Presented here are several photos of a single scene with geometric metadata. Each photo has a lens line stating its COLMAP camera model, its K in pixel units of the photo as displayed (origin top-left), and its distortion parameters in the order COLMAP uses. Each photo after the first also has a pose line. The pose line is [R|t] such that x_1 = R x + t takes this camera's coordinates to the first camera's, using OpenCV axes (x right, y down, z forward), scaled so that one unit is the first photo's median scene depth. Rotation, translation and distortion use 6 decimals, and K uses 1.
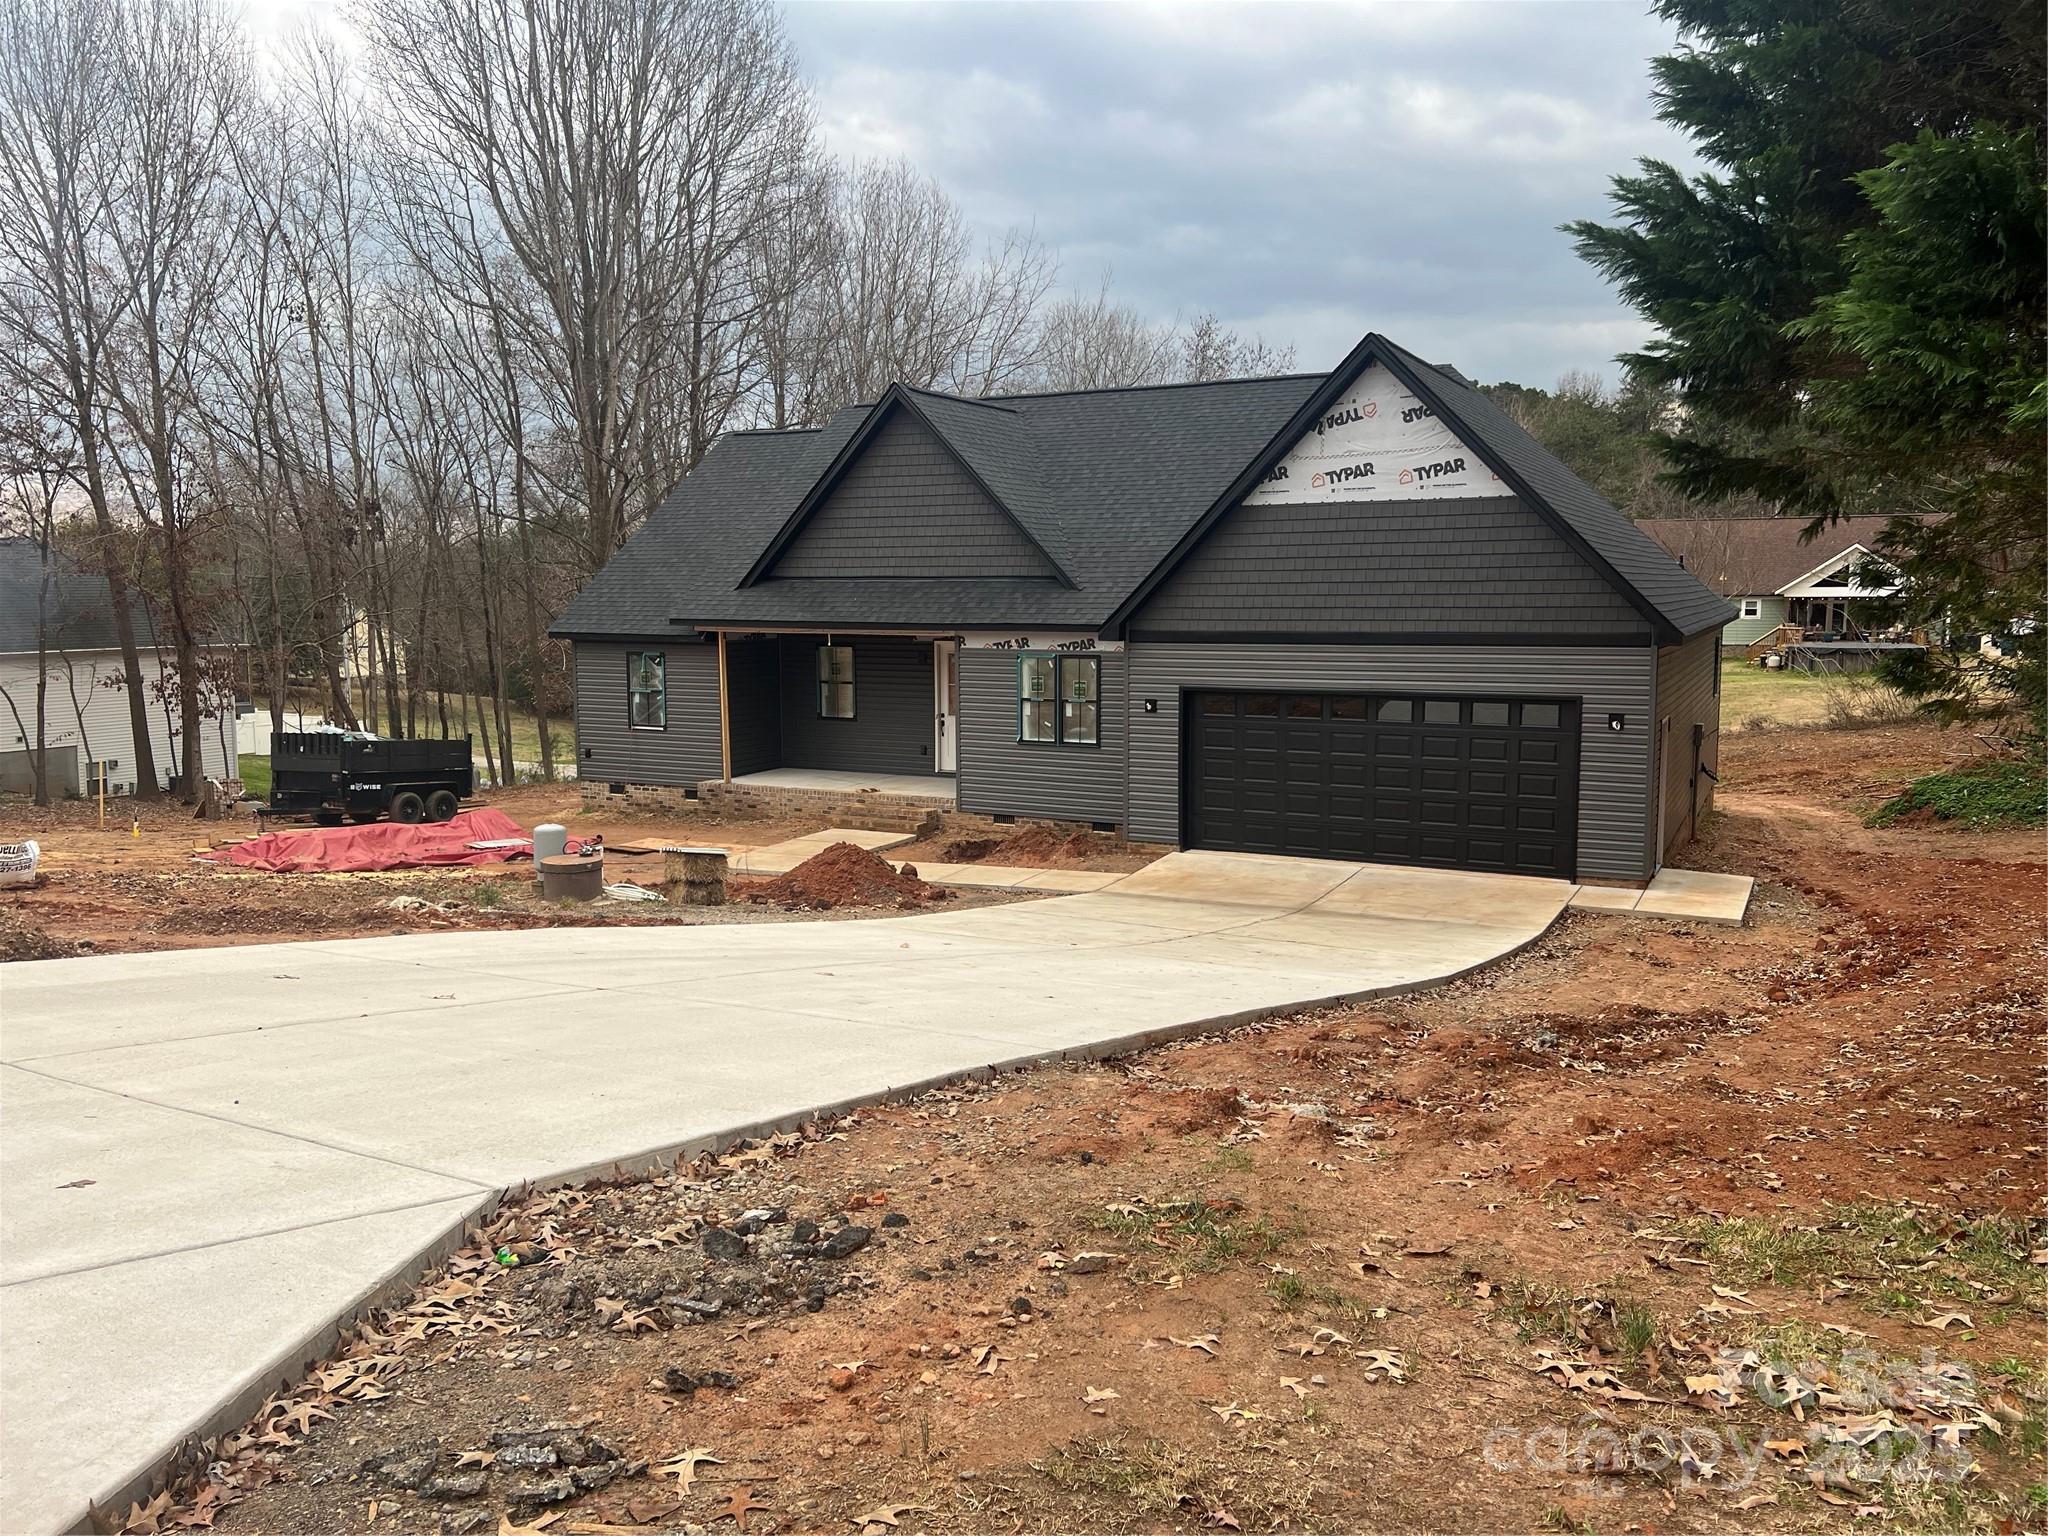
lens RADIAL K [[1529.5, 0, 1063.5], [0, 1529.5, 773.0], [0, 0, 1]] dist [0.083884, -0.112831]
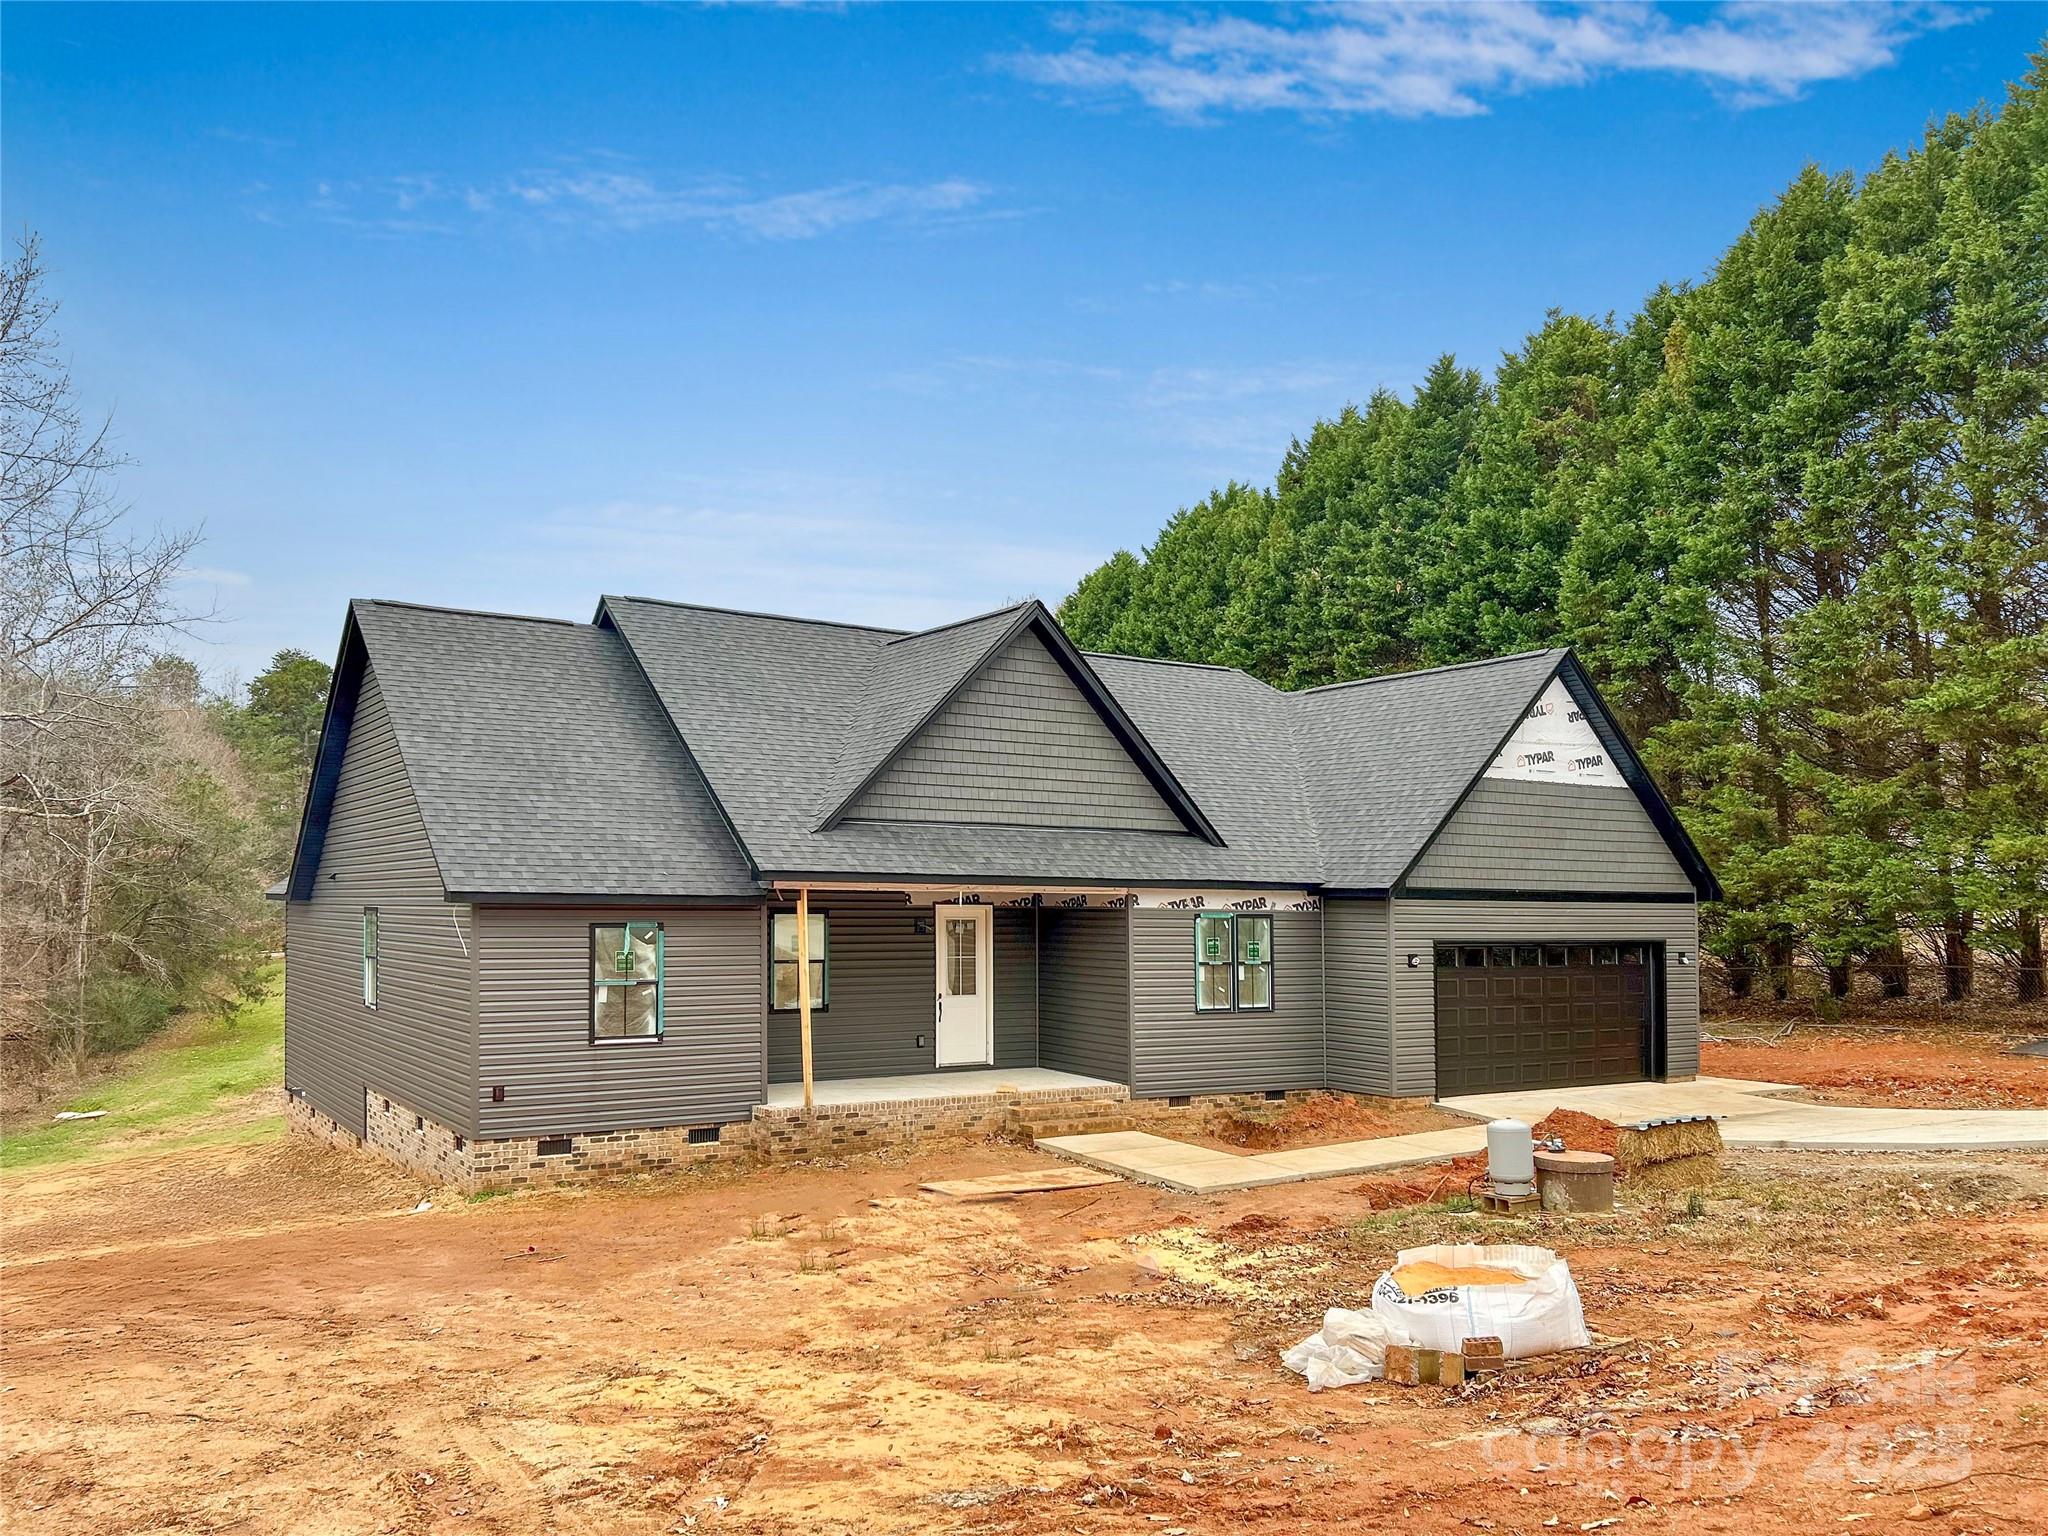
lens RADIAL K [[1520.0, 0, 1023.5], [0, 1520.0, 805.4], [0, 0, 1]] dist [0.156981, -0.200927]
pose [[0.526076, 0.060898, 0.848254, -0.870638], [0.087086, 0.988332, -0.124964, -0.037106], [-0.845967, 0.139612, 0.514635, 0.612534]]
